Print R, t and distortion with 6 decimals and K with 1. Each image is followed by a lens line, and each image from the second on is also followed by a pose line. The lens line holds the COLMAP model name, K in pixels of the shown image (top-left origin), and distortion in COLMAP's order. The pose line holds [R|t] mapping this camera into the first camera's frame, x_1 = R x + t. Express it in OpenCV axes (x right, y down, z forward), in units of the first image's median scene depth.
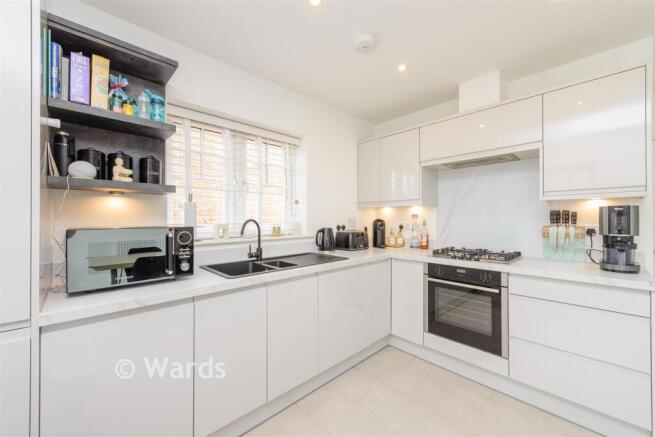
lens RADIAL K [[260.7, 0, 327.7], [0, 260.7, 220.8], [0, 0, 1]] dist [0.000722, 0.000020]
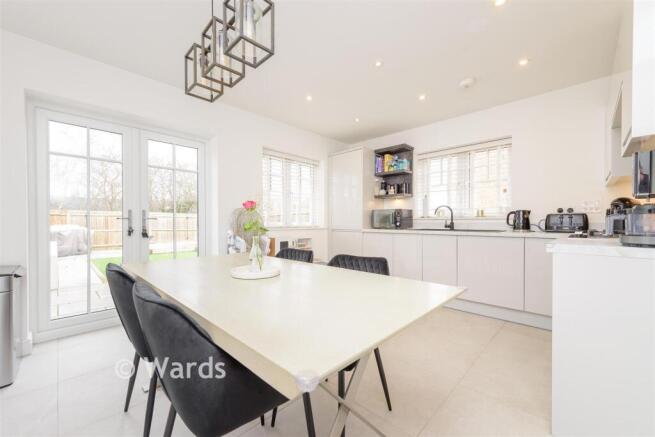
lens RADIAL K [[260.7, 0, 327.7], [0, 260.7, 220.8], [0, 0, 1]] dist [0.000722, 0.000020]
pose [[0.035893, -0.005875, -0.999338, 1.683877], [-0.011328, 0.999916, -0.006285, 0.136537], [0.999291, 0.011546, 0.035823, 0.163751]]
